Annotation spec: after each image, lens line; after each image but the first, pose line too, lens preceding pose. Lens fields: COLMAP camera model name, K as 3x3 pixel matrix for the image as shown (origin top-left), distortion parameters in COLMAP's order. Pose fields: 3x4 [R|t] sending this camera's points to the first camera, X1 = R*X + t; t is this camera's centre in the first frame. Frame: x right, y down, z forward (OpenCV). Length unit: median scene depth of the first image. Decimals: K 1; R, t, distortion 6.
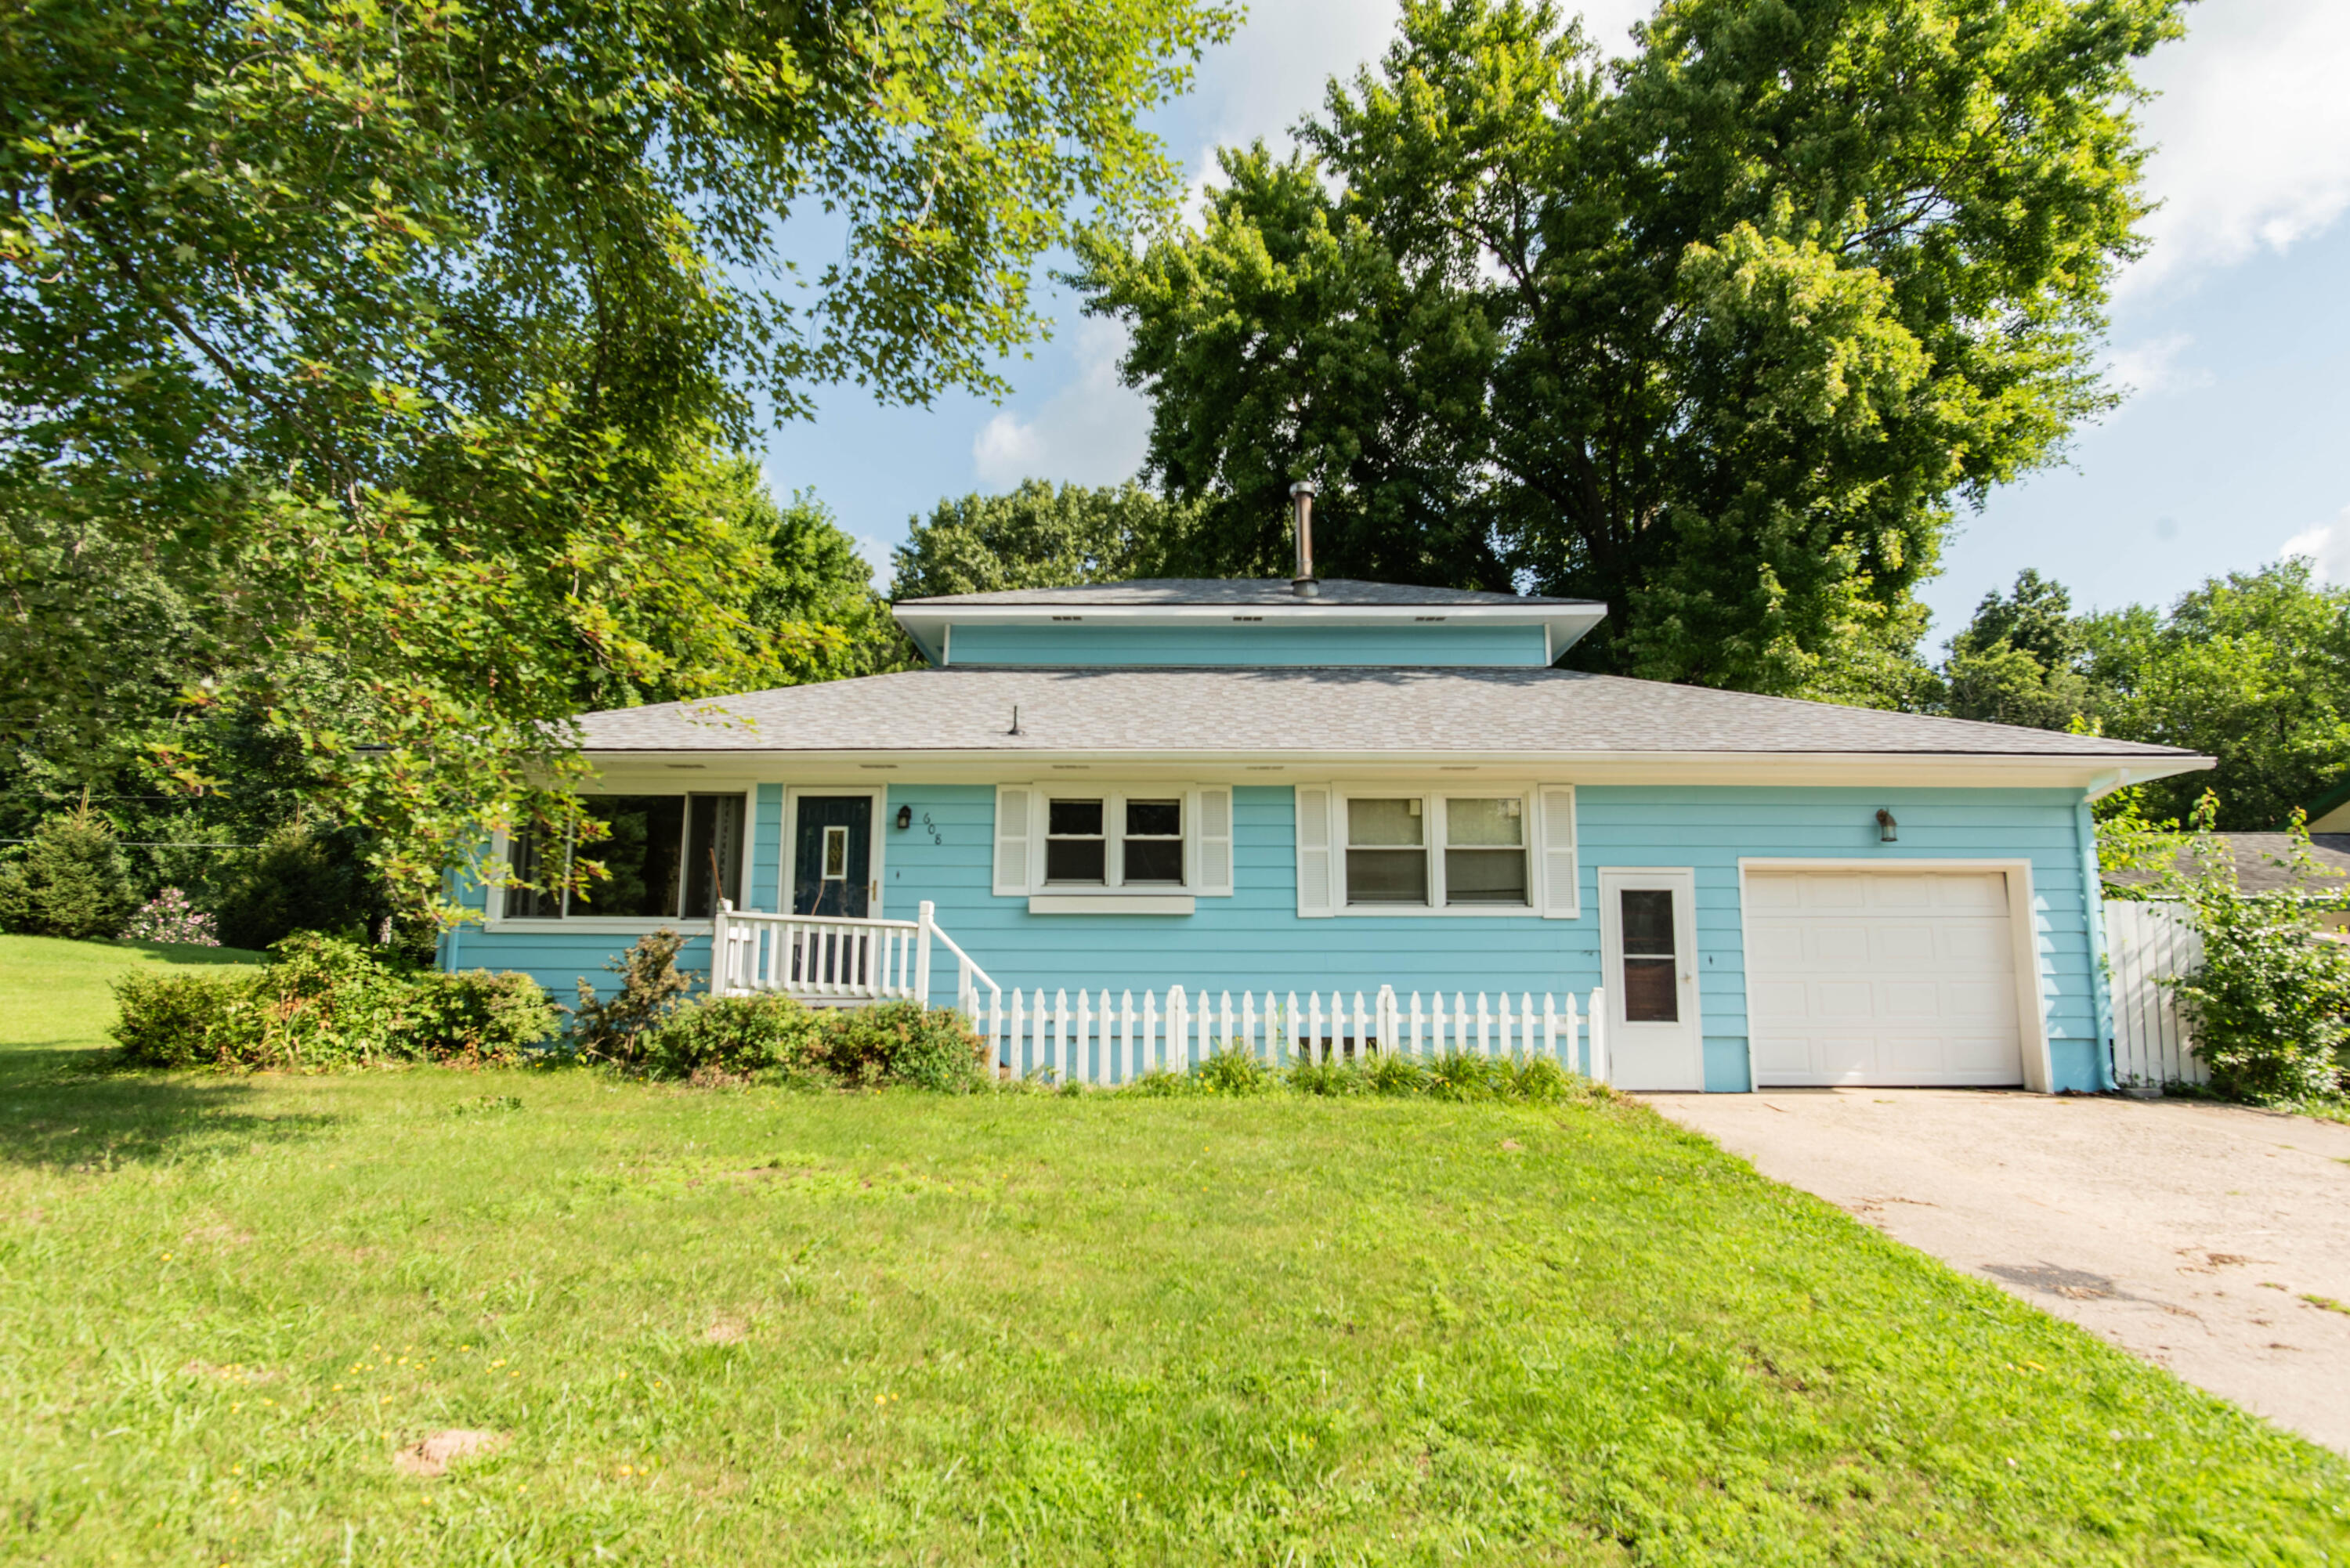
lens RADIAL K [[1345.7, 0, 1174.1], [0, 1345.7, 787.1], [0, 0, 1]] dist [-0.010749, 0.002758]
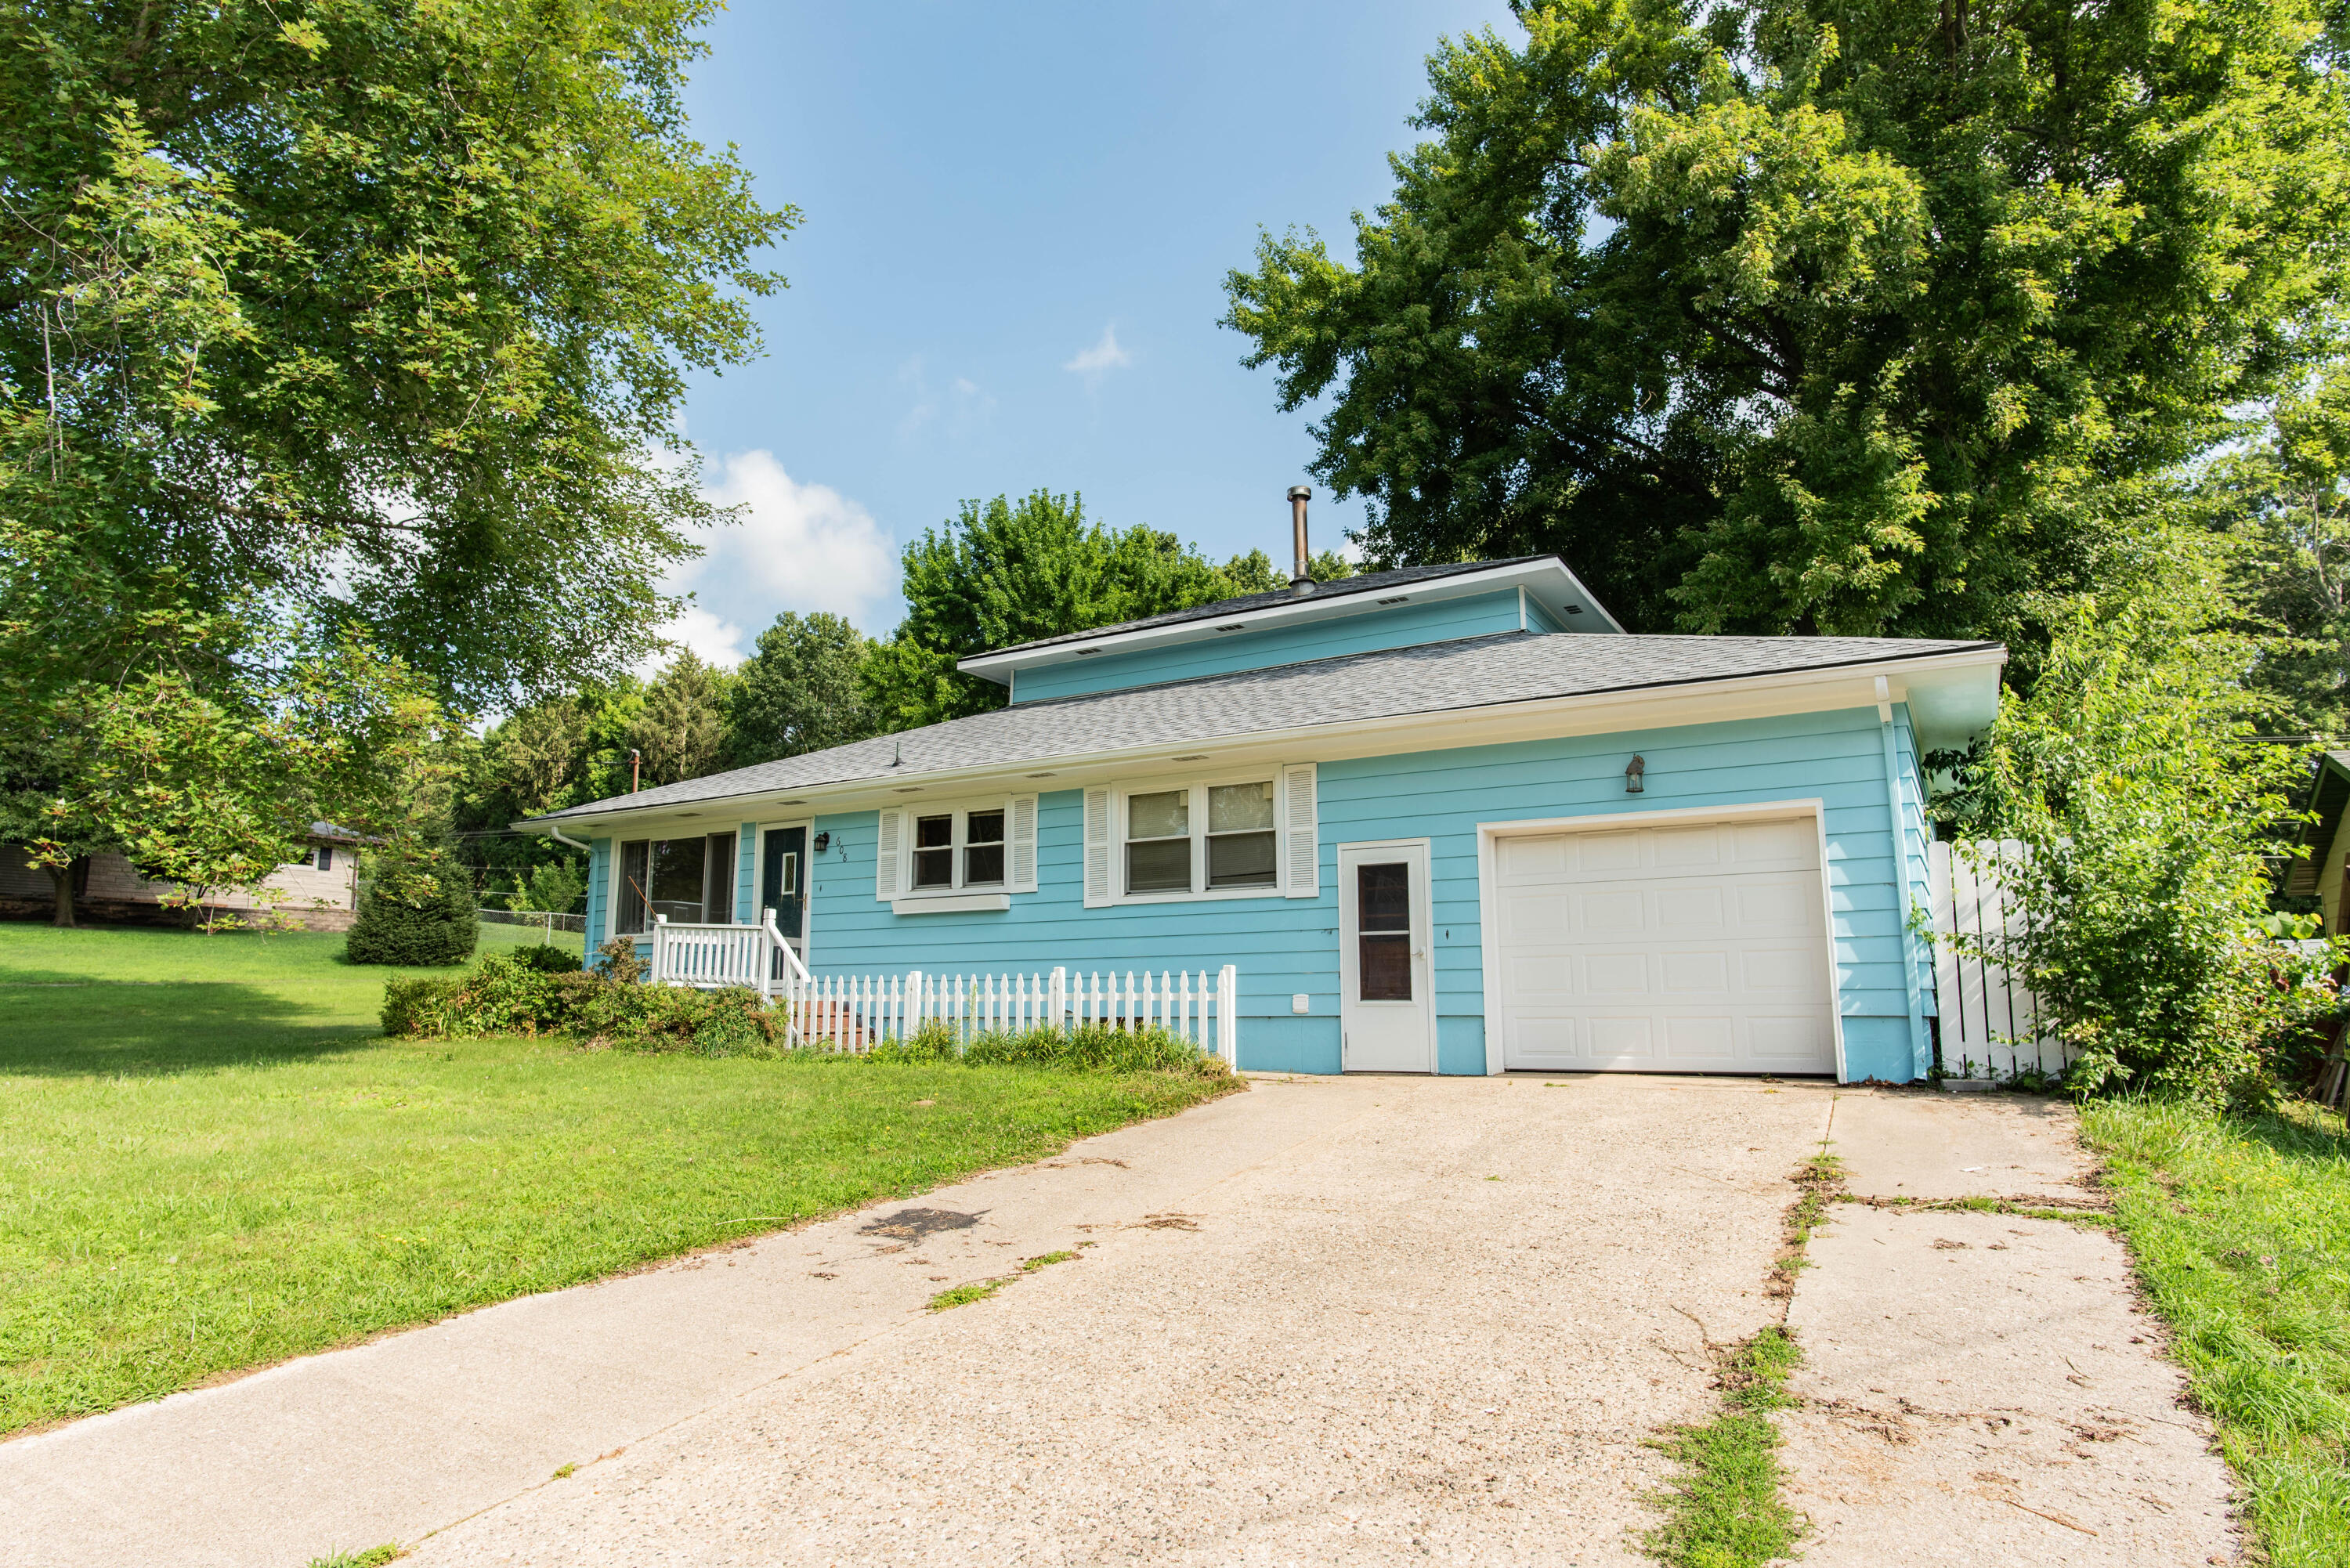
lens RADIAL K [[1345.7, 0, 1172.7], [0, 1345.7, 784.4], [0, 0, 1]] dist [-0.010749, 0.002758]
pose [[0.861594, -0.090261, -0.499508, 0.701783], [0.081226, 0.995899, -0.039854, 0.045787], [0.501056, -0.006235, 0.865392, 0.091358]]
